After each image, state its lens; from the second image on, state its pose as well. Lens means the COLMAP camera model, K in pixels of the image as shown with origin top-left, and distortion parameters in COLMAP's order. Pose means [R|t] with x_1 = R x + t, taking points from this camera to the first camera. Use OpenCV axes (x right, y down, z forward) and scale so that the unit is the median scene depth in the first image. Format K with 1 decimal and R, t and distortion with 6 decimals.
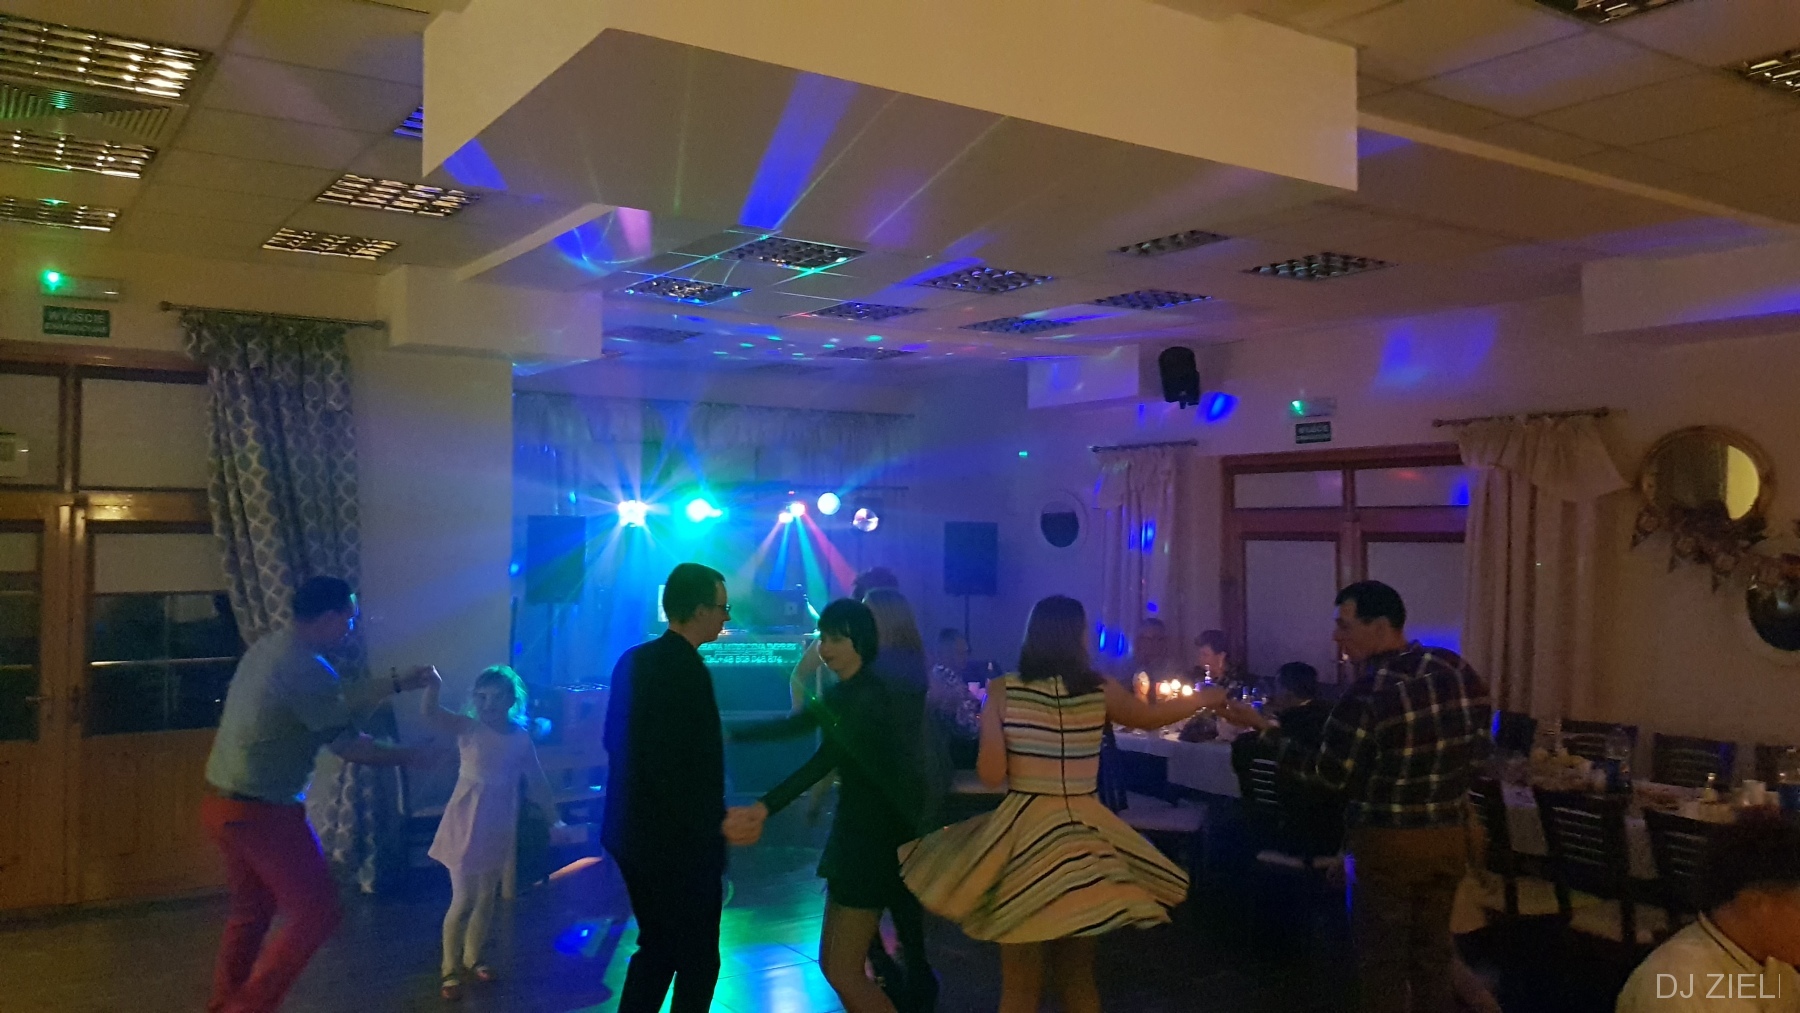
lens RADIAL K [[1371.7, 0, 873.0], [0, 1371.7, 483.1], [0, 0, 1]] dist [0.103984, -0.164444]
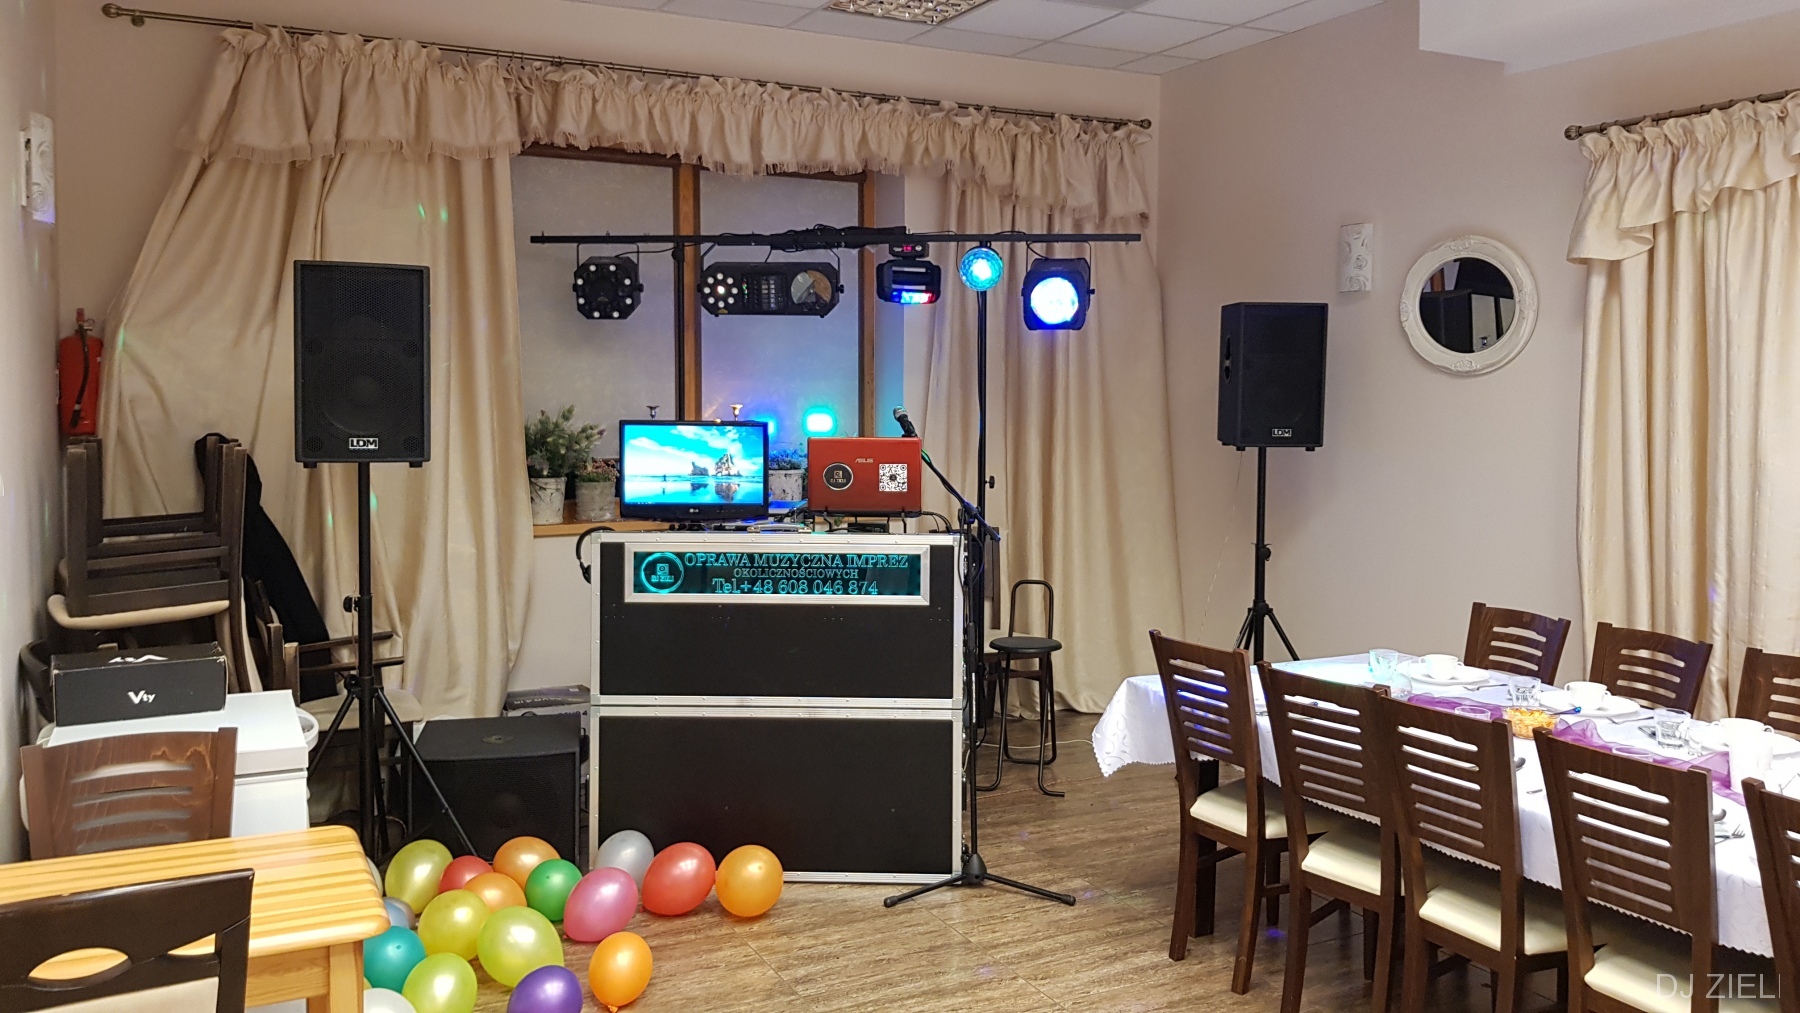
lens RADIAL K [[1390.4, 0, 896.5], [0, 1390.4, 470.2], [0, 0, 1]] dist [0.095922, -0.169066]
pose [[0.994228, 0.006869, -0.107072, -0.013738], [0.003539, 0.995306, 0.096717, 0.062541], [0.107233, -0.096538, 0.989536, 0.775764]]
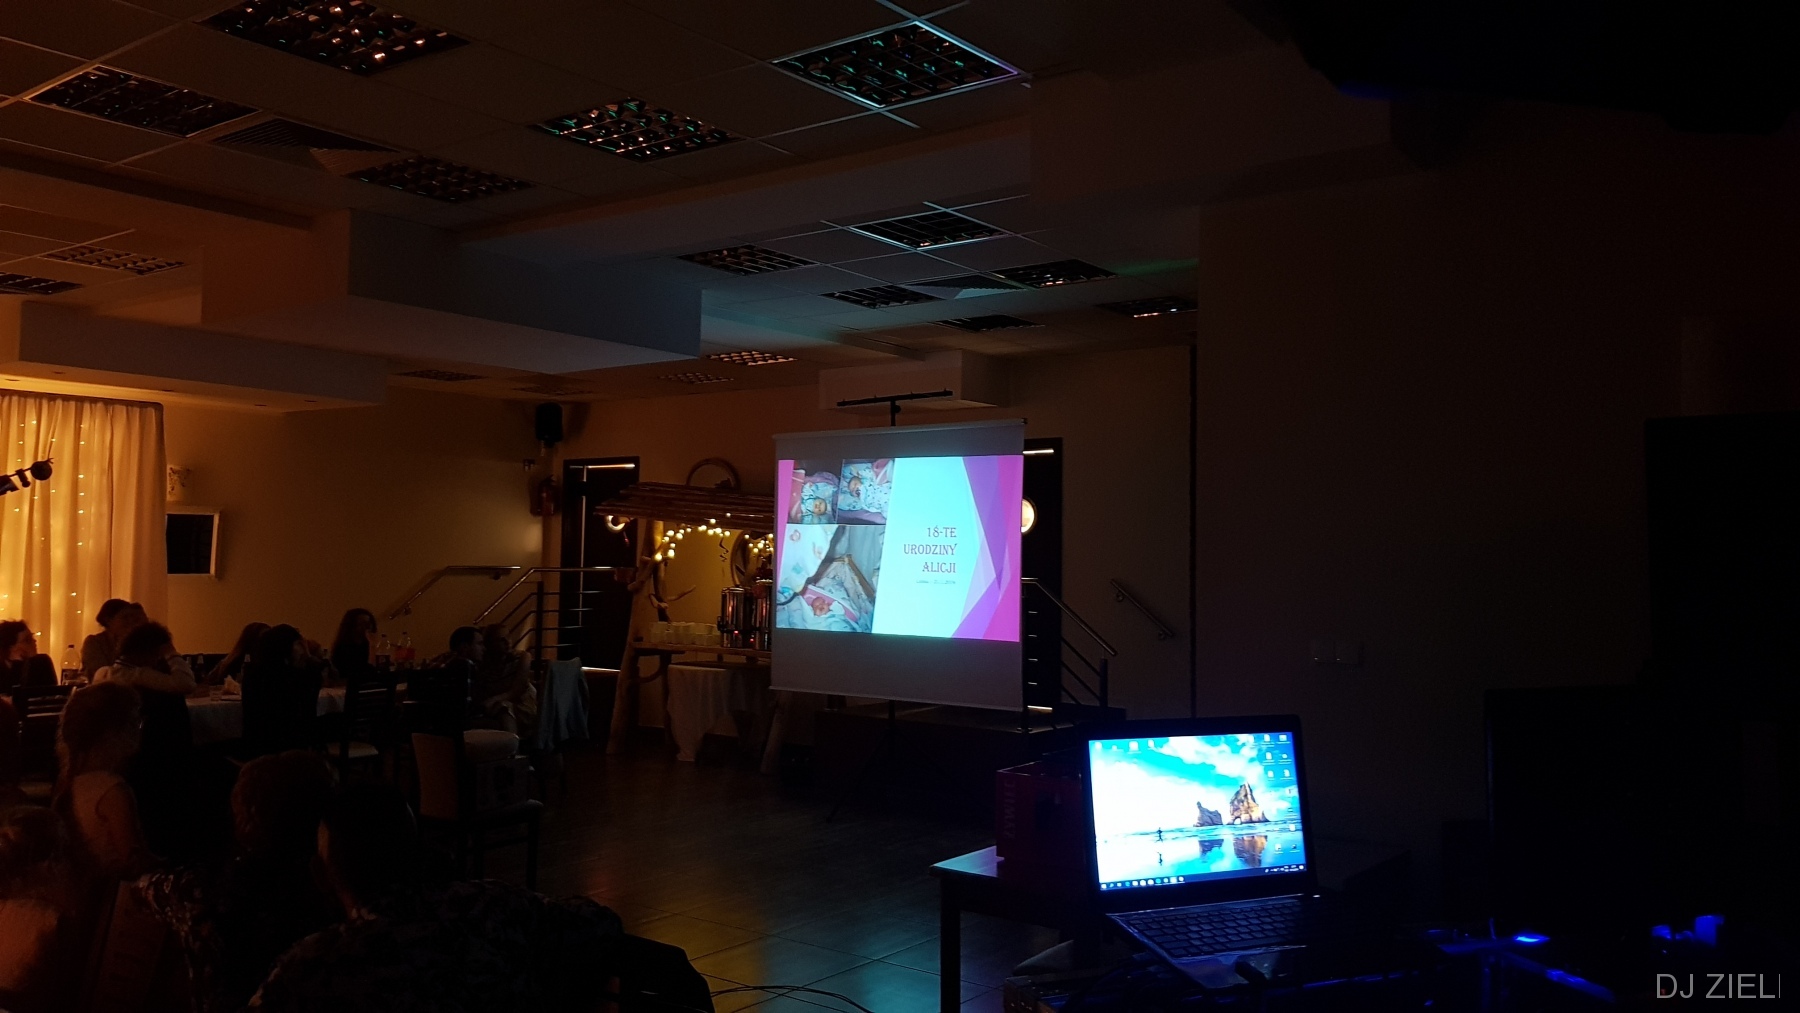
lens RADIAL K [[1368.7, 0, 894.0], [0, 1368.7, 472.3], [0, 0, 1]] dist [0.099951, -0.156362]
pose [[0.939057, 0.029527, 0.342492, -0.401115], [-0.022161, 0.999432, -0.025401, 0.042932], [-0.343047, 0.016263, 0.939177, 1.099790]]
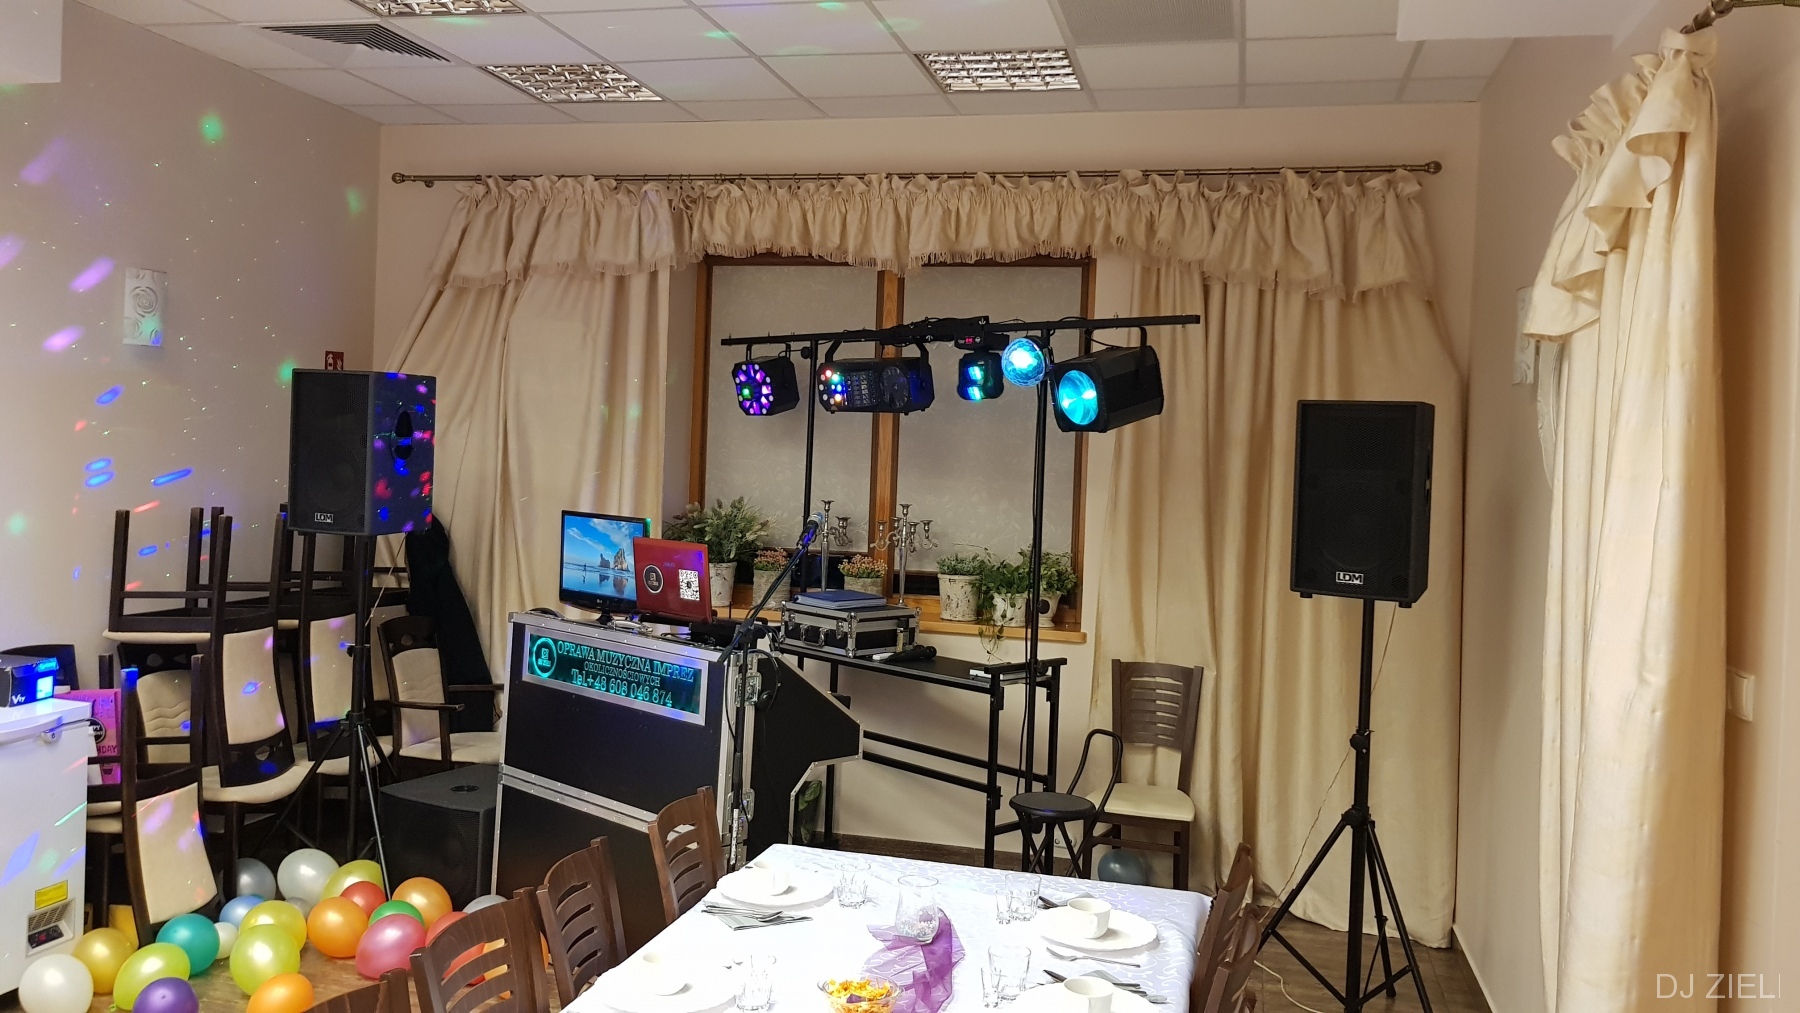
lens RADIAL K [[1390.4, 0, 896.5], [0, 1390.4, 470.2], [0, 0, 1]] dist [0.095922, -0.169066]
pose [[0.685051, 0.032097, -0.727787, 0.427928], [-0.008211, 0.999306, 0.036343, 0.054697], [0.728448, -0.018921, 0.684839, 1.062958]]
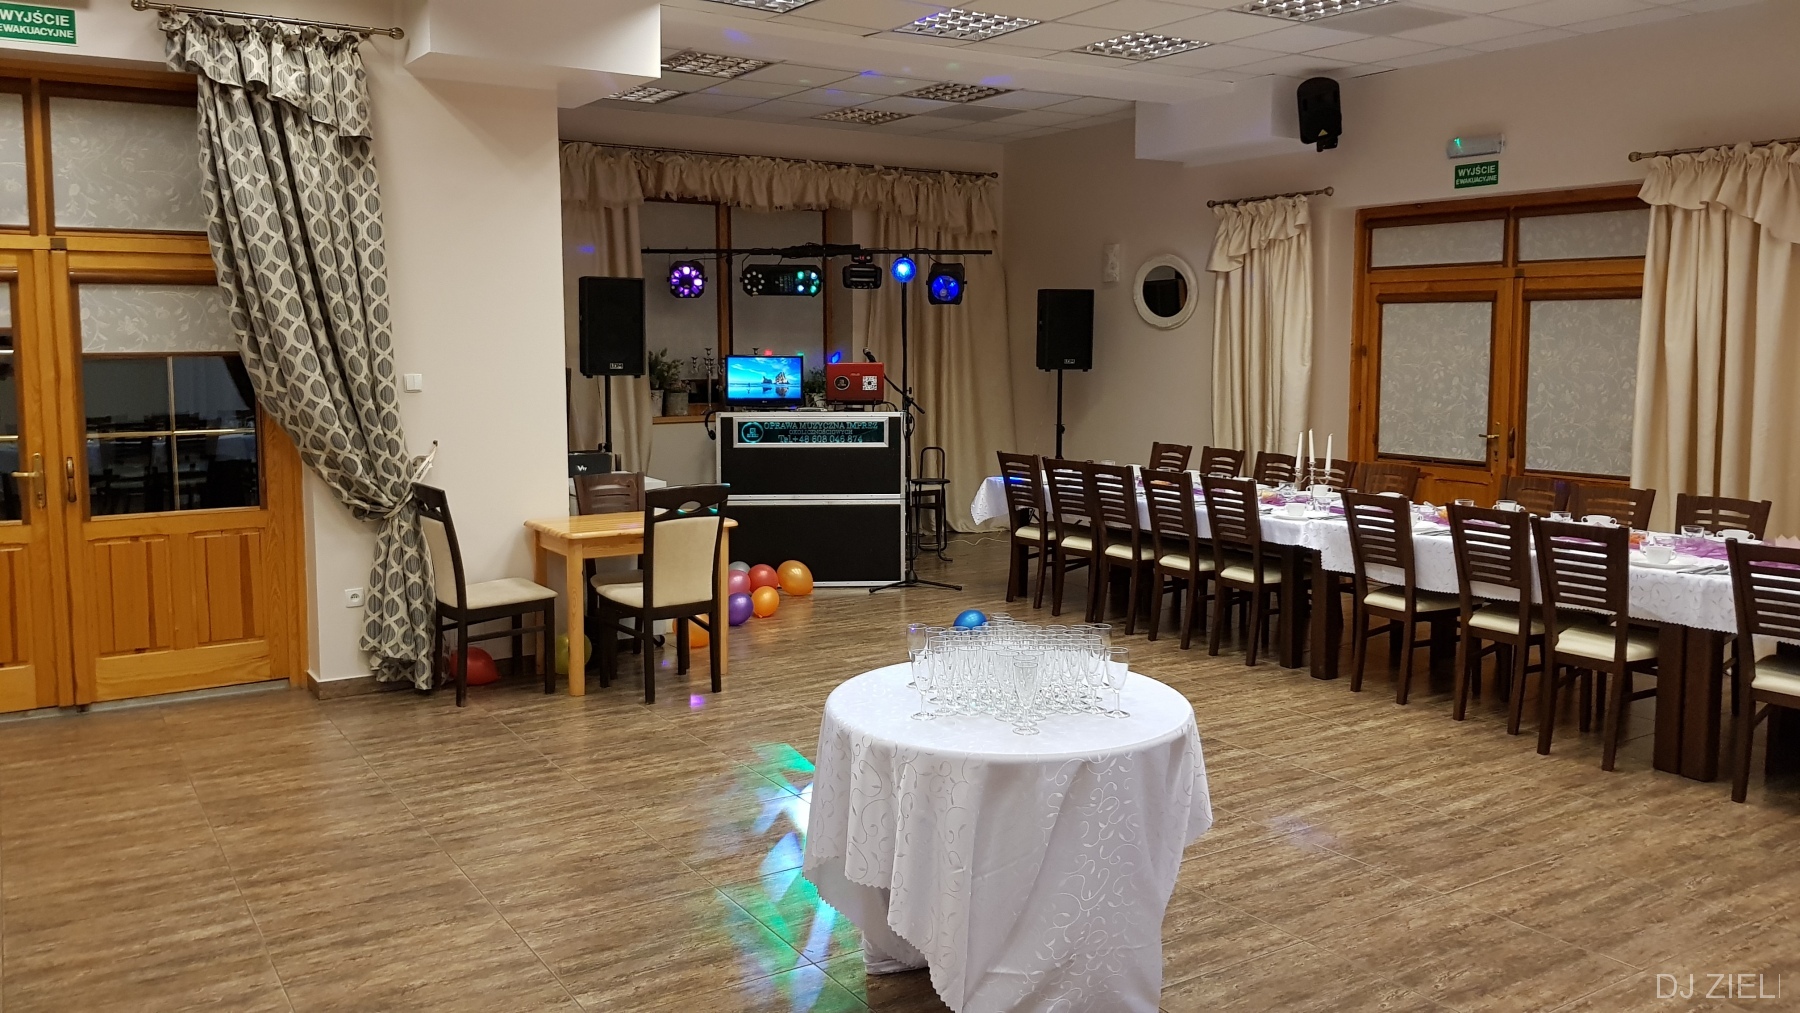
lens RADIAL K [[1390.4, 0, 896.5], [0, 1390.4, 470.2], [0, 0, 1]] dist [0.095922, -0.169066]
pose [[0.999978, -0.002319, -0.006216, -0.052275], [0.003140, 0.990760, 0.135592, 0.034082], [0.005845, -0.135609, 0.990745, 0.129961]]
